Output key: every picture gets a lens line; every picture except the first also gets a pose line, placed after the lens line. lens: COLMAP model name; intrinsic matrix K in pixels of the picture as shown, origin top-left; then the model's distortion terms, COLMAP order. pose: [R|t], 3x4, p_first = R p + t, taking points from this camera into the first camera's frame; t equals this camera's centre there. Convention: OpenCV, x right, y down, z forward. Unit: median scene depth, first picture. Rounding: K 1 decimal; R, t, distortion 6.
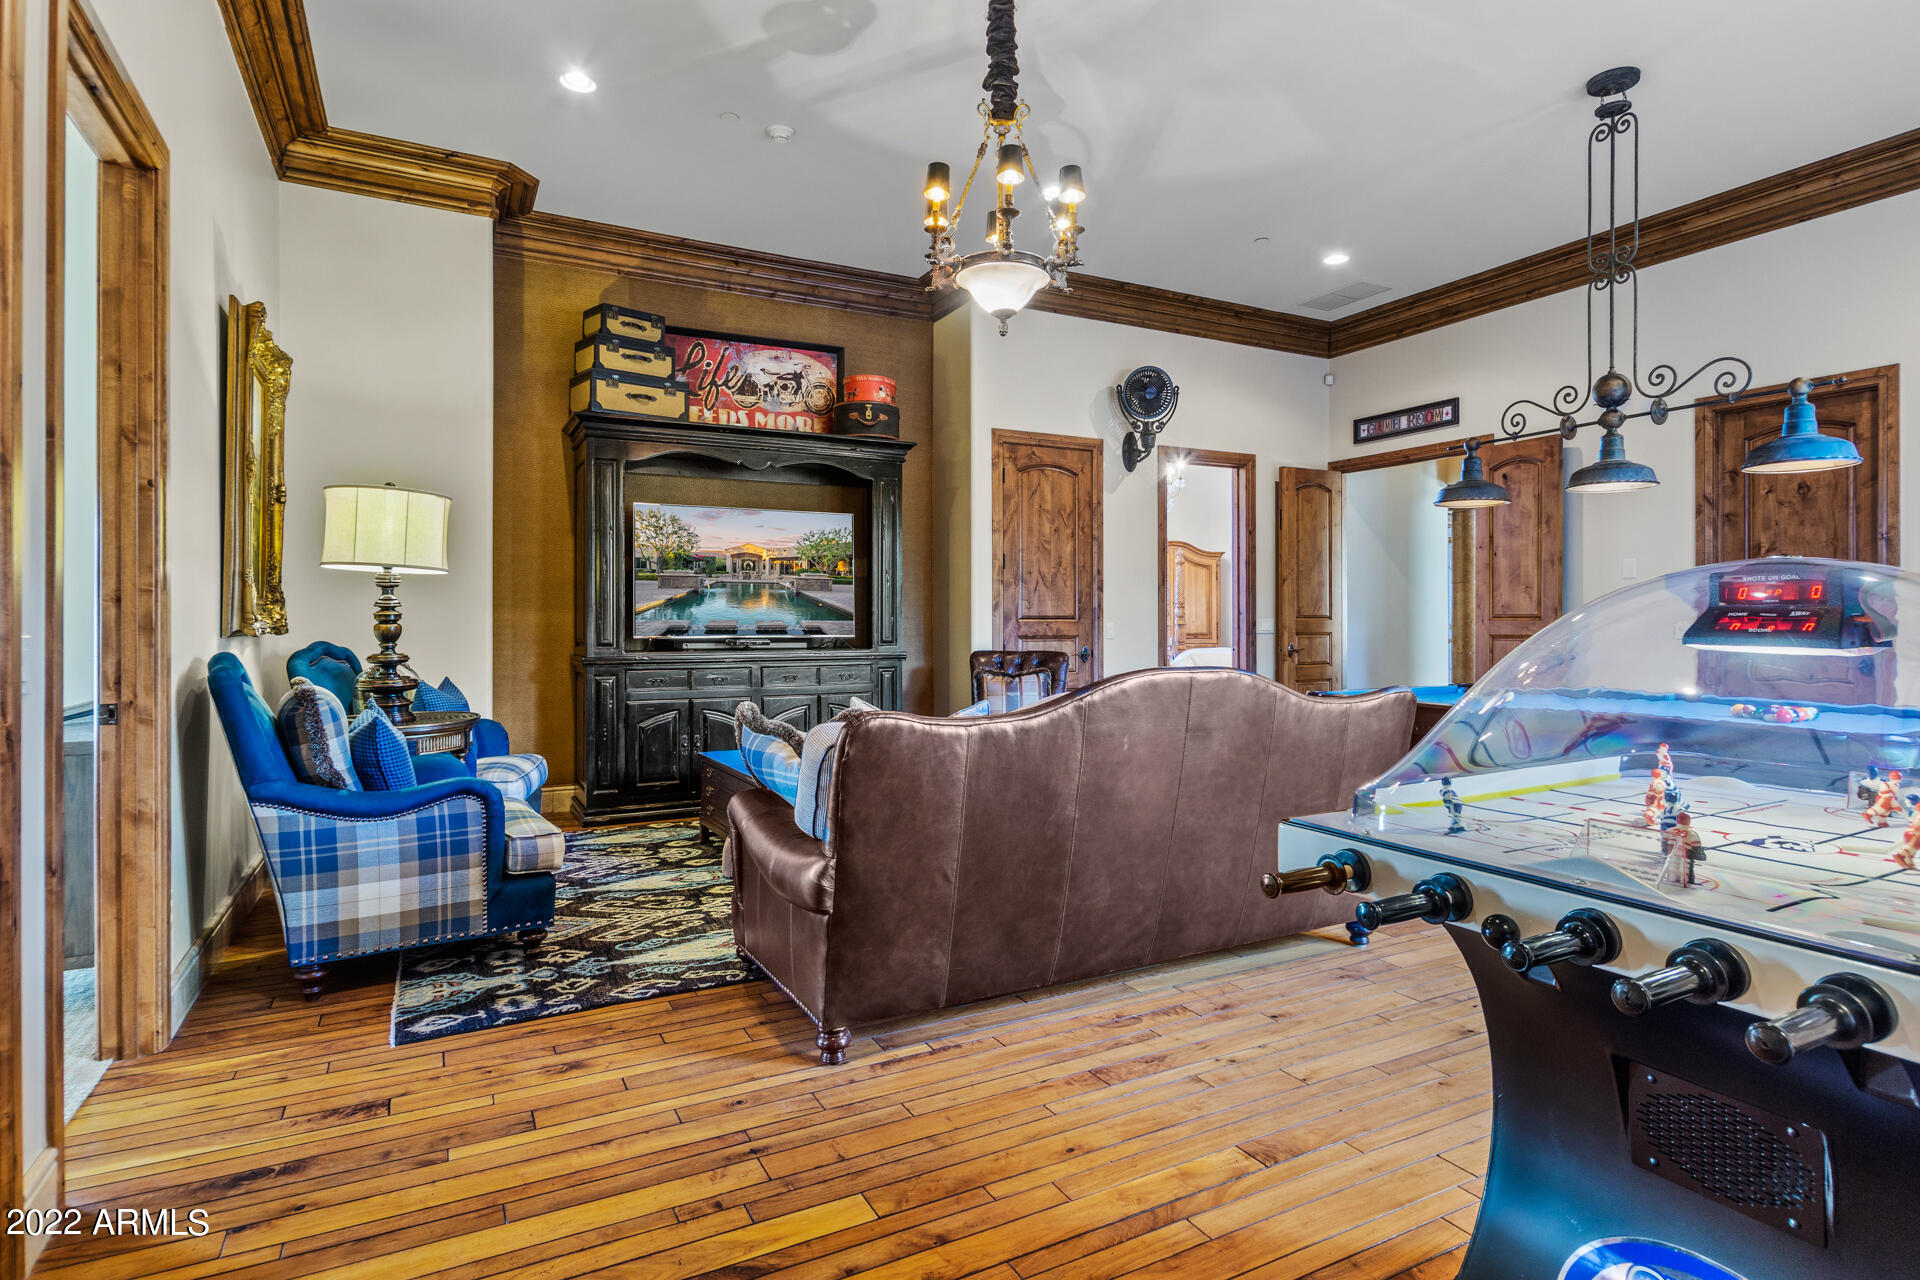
lens RADIAL K [[985.9, 0, 958.0], [0, 985.9, 630.2], [0, 0, 1]] dist [0.000587, 0.000038]
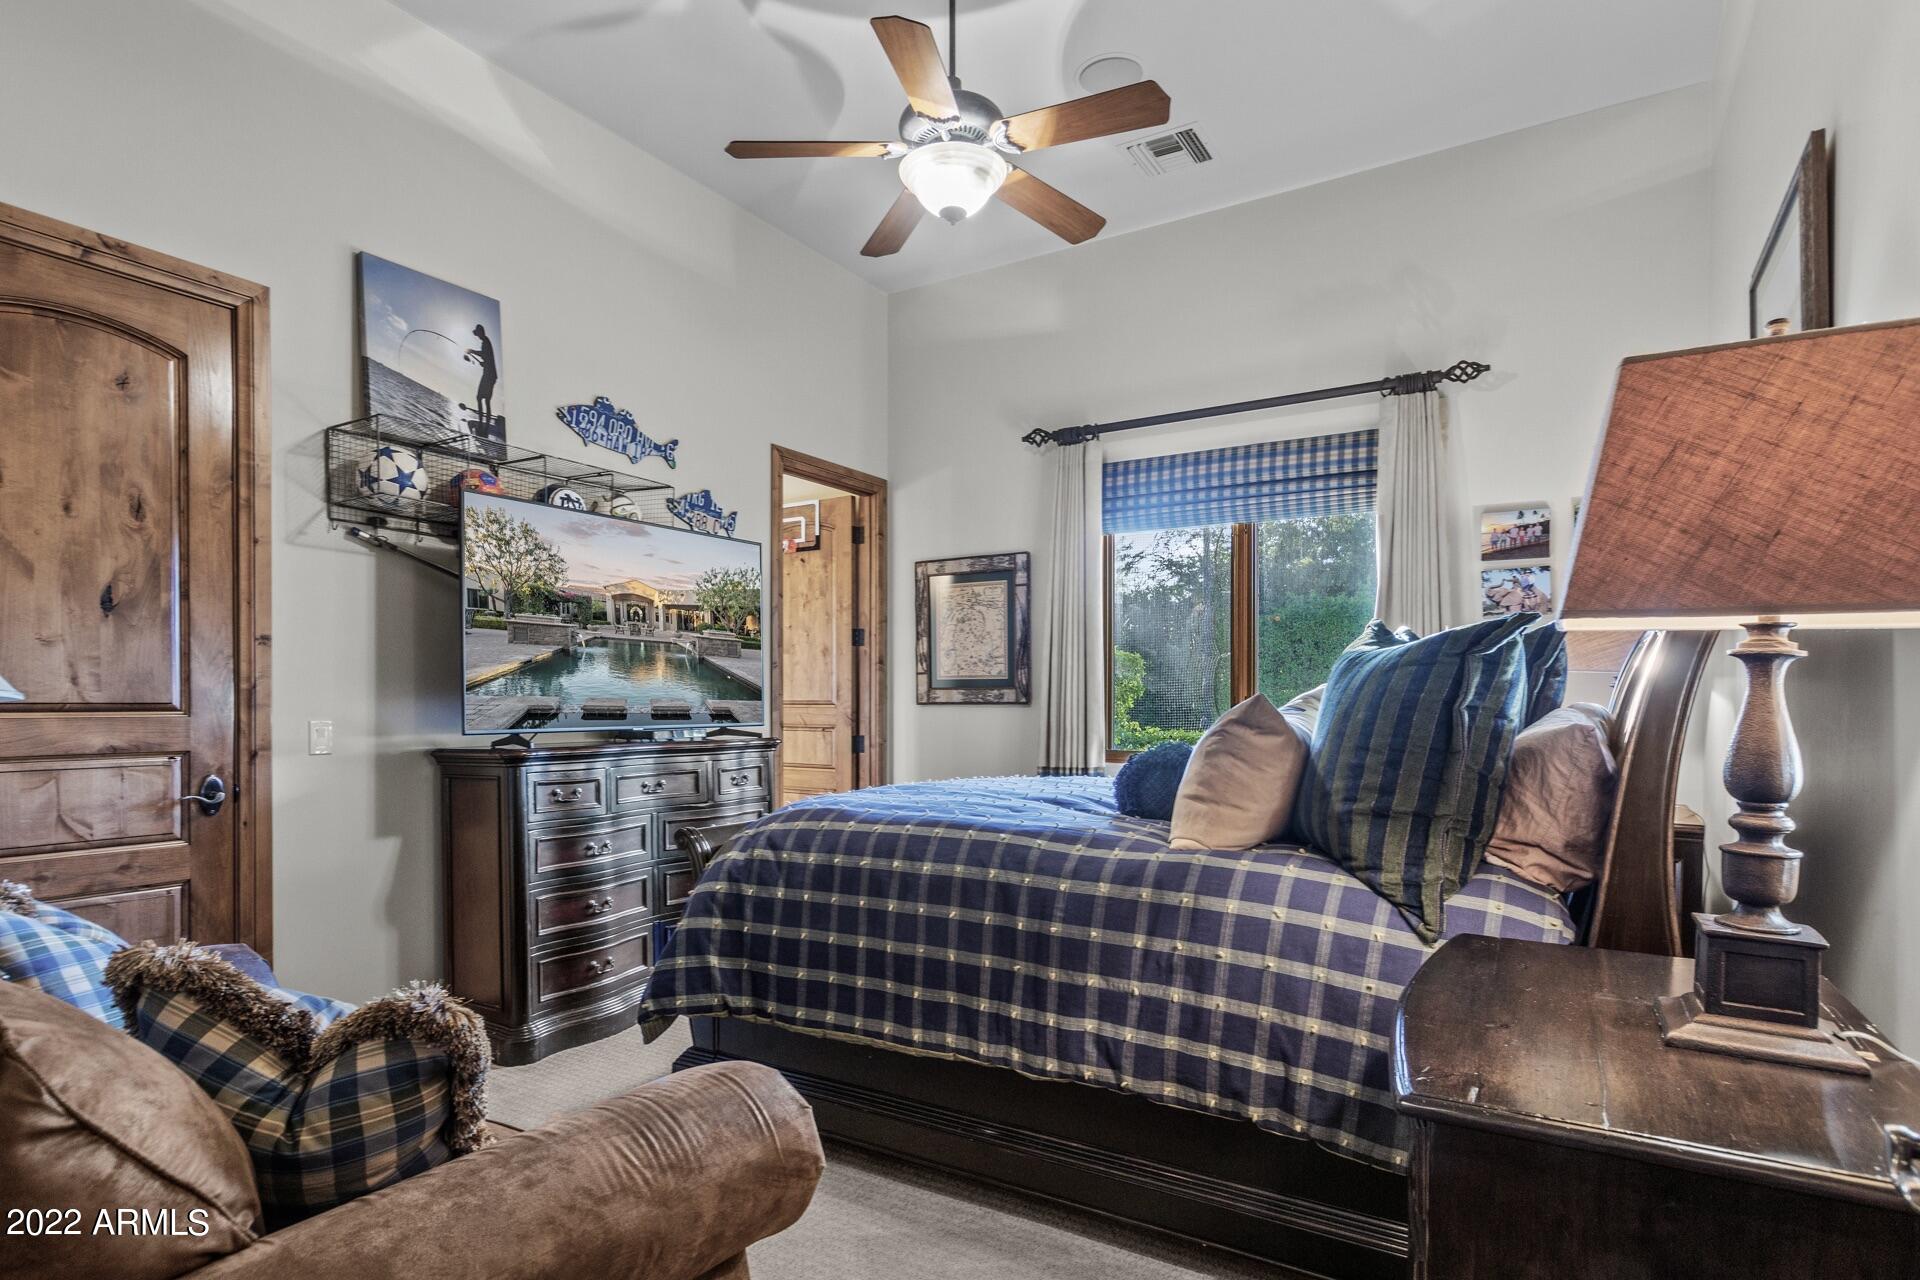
lens RADIAL K [[985.9, 0, 969.7], [0, 985.9, 714.7], [0, 0, 1]] dist [0.000587, 0.000038]
pose [[0.860074, 0.004509, 0.510149, -0.355874], [-0.005422, 0.999985, 0.000303, -0.000987], [-0.510140, -0.003027, 0.860086, 0.334932]]
